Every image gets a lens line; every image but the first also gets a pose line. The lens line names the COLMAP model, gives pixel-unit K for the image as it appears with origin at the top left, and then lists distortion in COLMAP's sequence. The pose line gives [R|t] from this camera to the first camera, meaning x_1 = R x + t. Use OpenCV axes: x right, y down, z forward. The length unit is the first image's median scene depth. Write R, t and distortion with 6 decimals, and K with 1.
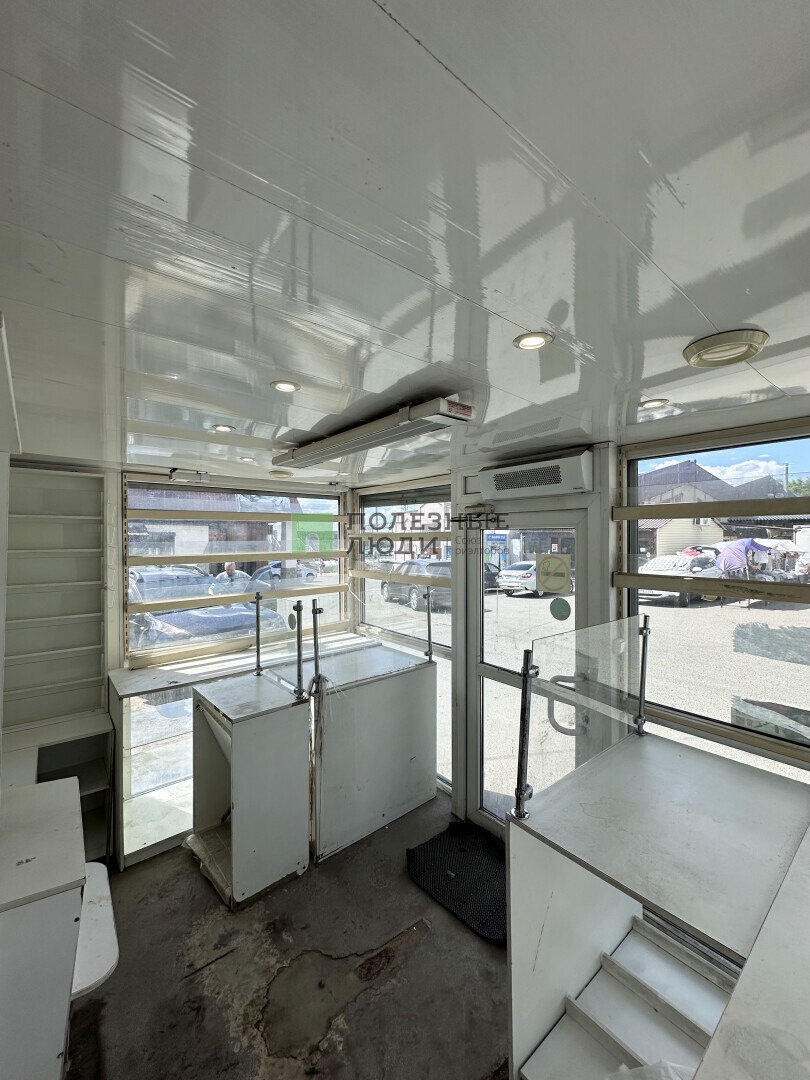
lens RADIAL K [[428.9, 0, 398.0], [0, 428.9, 541.4], [0, 0, 1]] dist [-0.002870, 0.000022]
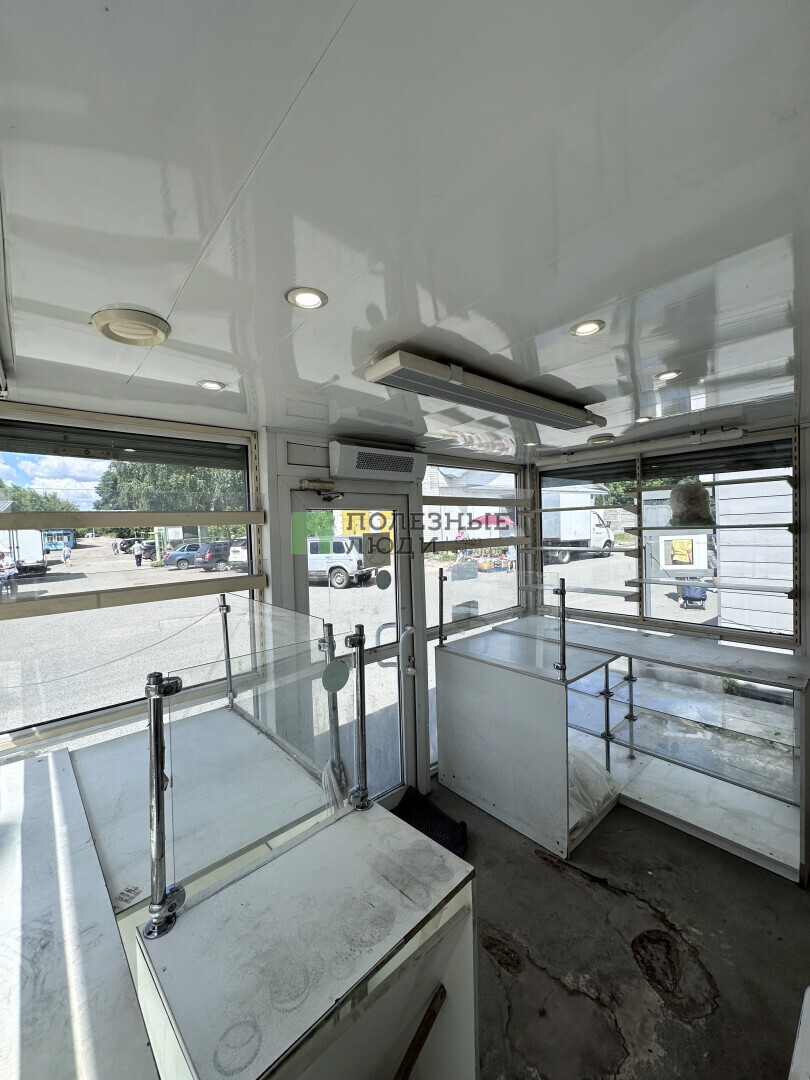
lens RADIAL K [[428.9, 0, 405.3], [0, 428.9, 539.1], [0, 0, 1]] dist [-0.002870, 0.000022]
pose [[-0.043237, -0.046883, 0.997964, -0.989563], [0.025432, 0.998523, 0.048011, -0.006413], [-0.998741, 0.027456, -0.041981, 1.263015]]
